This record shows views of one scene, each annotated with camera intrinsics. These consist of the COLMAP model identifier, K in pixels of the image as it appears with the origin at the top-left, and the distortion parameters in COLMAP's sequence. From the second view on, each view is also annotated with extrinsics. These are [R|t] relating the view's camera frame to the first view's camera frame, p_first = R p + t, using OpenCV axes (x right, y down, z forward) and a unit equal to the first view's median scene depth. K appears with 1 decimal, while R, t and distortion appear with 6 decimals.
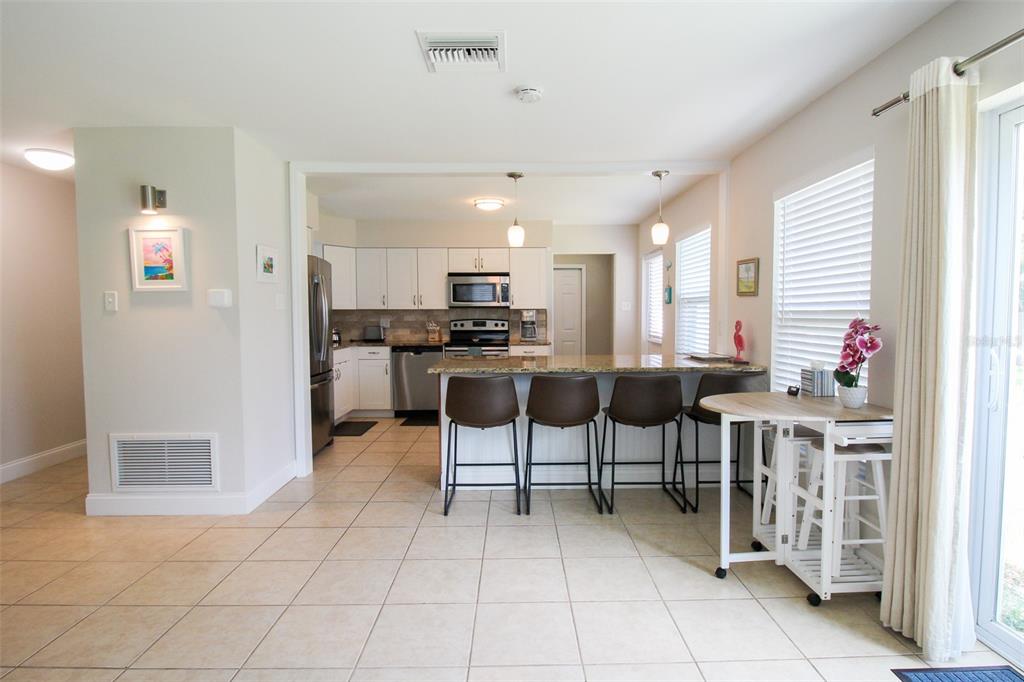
lens RADIAL K [[512.7, 0, 519.5], [0, 512.7, 340.7], [0, 0, 1]] dist [0.021075, -0.030231]
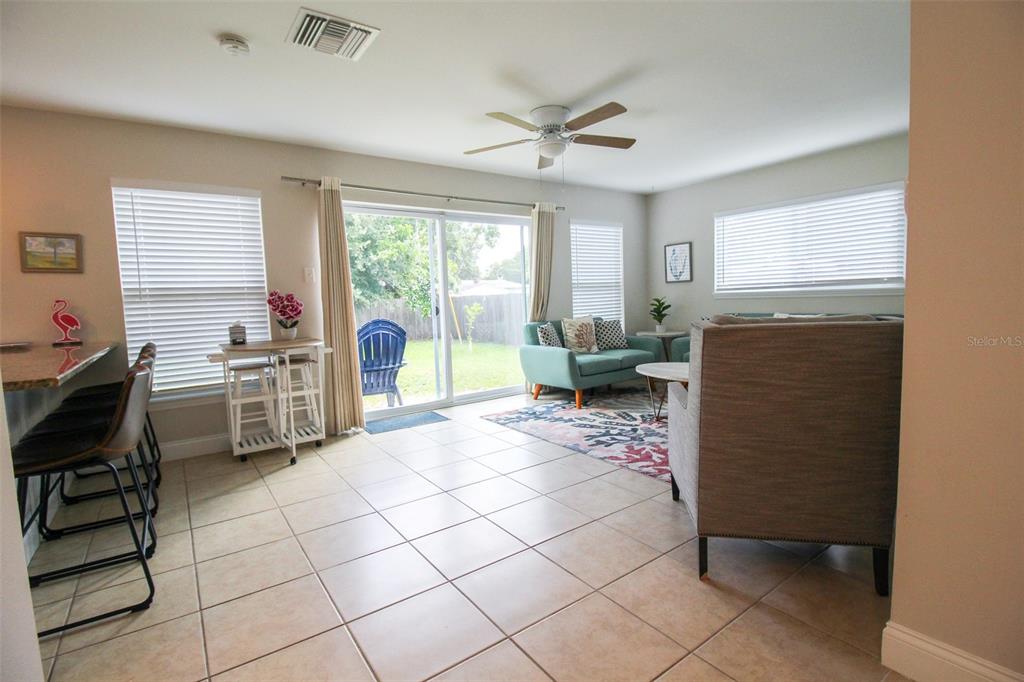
lens RADIAL K [[484.5, 0, 518.6], [0, 484.5, 337.4], [0, 0, 1]] dist [0.000909, -0.014389]
pose [[-0.576288, -0.042452, 0.816143, -0.764567], [0.078517, 0.991154, 0.106997, 0.001578], [-0.813466, 0.125742, -0.567858, 0.847344]]
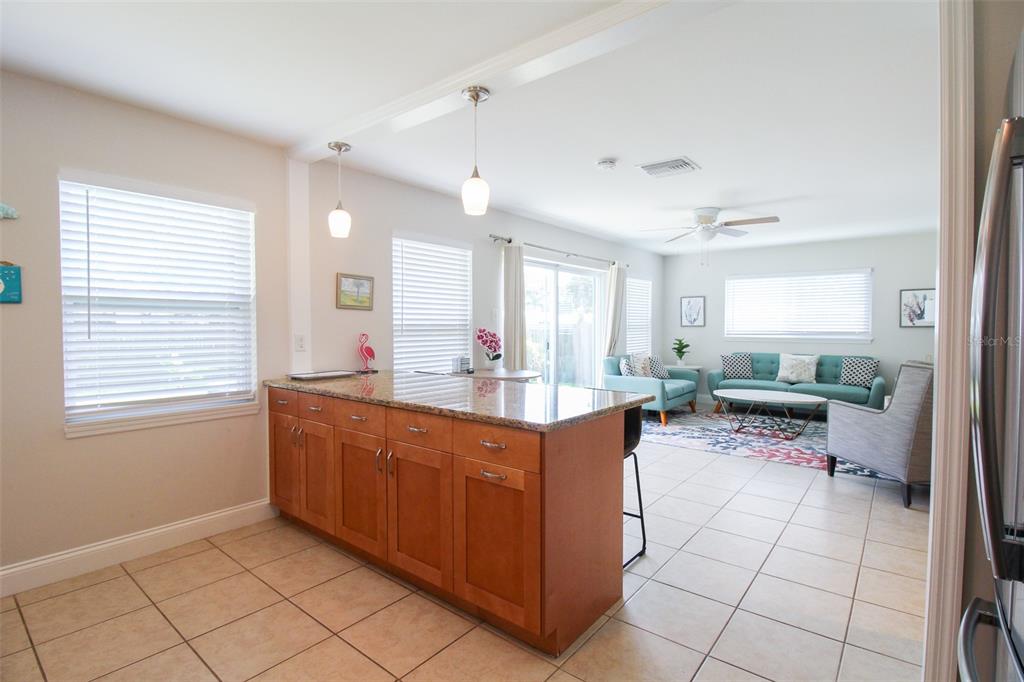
lens RADIAL K [[491.5, 0, 512.0], [0, 491.5, 341.0], [0, 0, 1]] dist [-0.000759, -0.015948]
pose [[-0.770491, -0.017250, 0.637217, -0.460497], [0.035146, 0.996964, 0.069484, -0.083663], [-0.636481, 0.075933, -0.767546, 1.620176]]
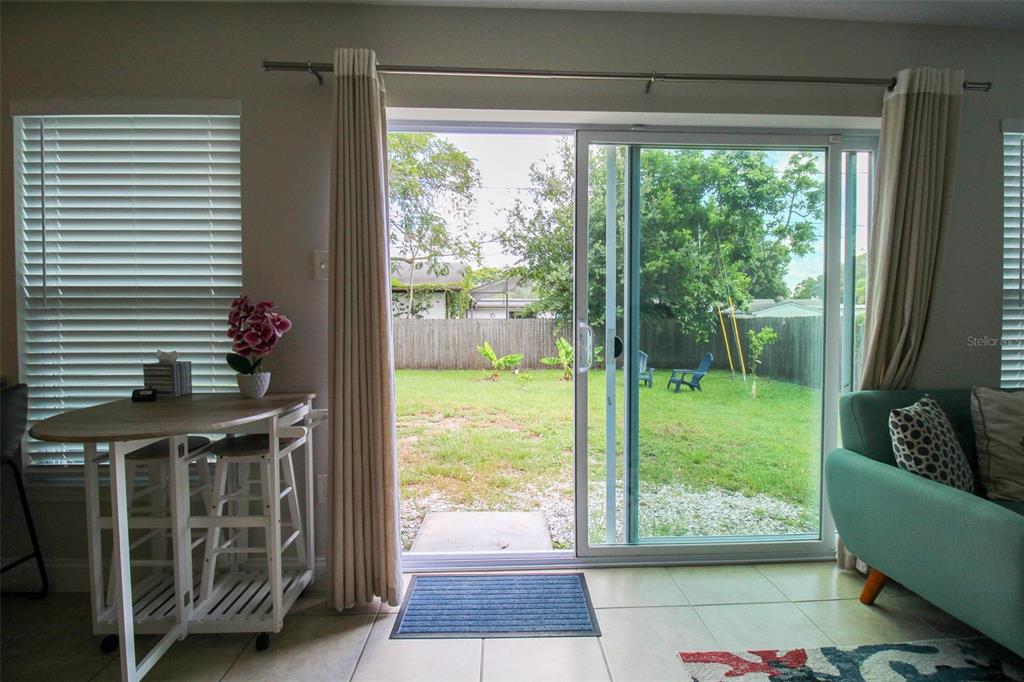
lens RADIAL K [[484.5, 0, 518.6], [0, 484.5, 337.4], [0, 0, 1]] dist [0.000909, -0.014389]
pose [[-0.028175, -0.026898, 0.999241, -0.108988], [0.052655, 0.998210, 0.028355, 0.019337], [-0.998215, 0.053414, -0.026709, 0.373972]]
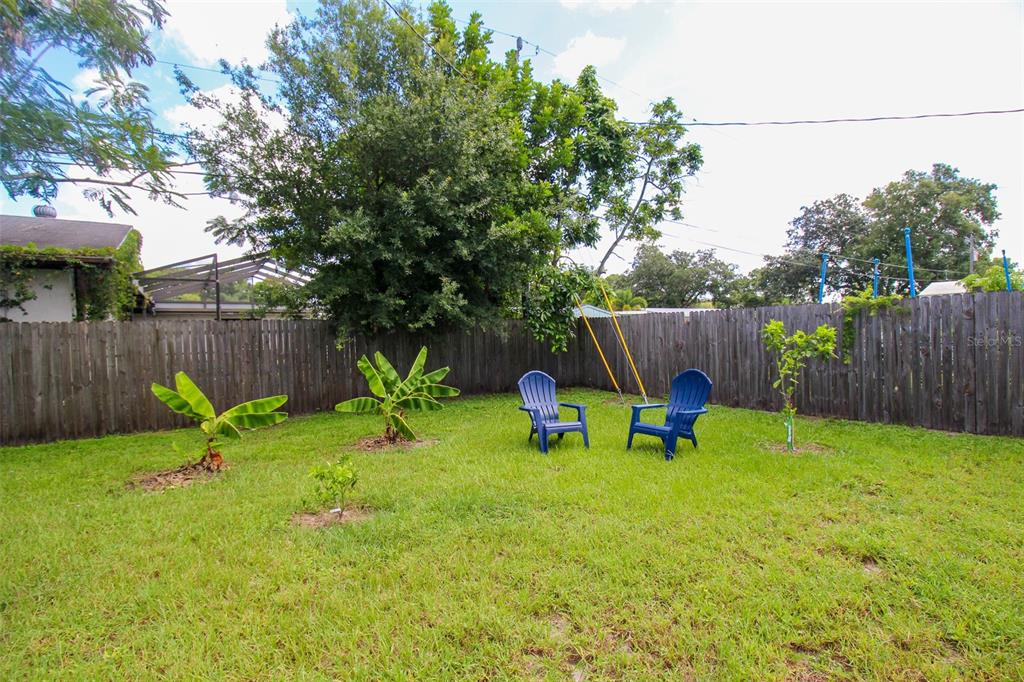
lens RADIAL K [[484.5, 0, 518.6], [0, 484.5, 337.4], [0, 0, 1]] dist [0.000909, -0.014389]
pose [[-0.552781, 0.004506, 0.833314, 1.848002], [0.066808, 0.997006, 0.038926, 0.050353], [-0.830644, 0.077190, -0.551427, 0.473208]]
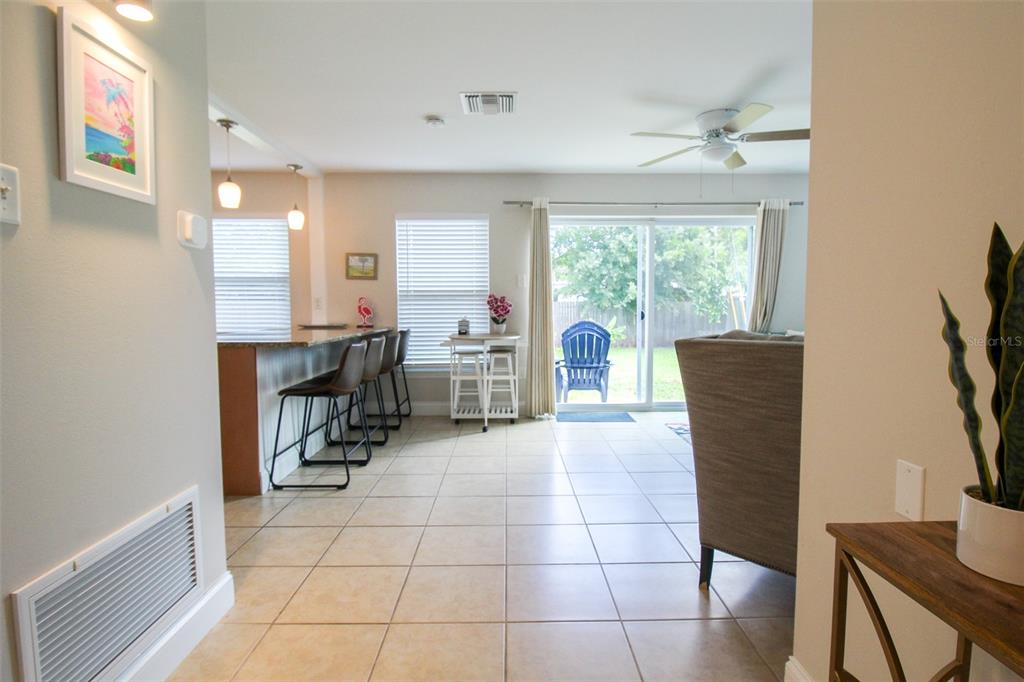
lens RADIAL K [[524.4, 0, 516.5], [0, 524.4, 338.8], [0, 0, 1]] dist [-0.002045, -0.000576]
pose [[-0.004553, -0.058602, 0.998271, -1.027123], [0.054924, 0.996760, 0.058764, 0.014368], [-0.998480, 0.055097, -0.001319, 0.605594]]
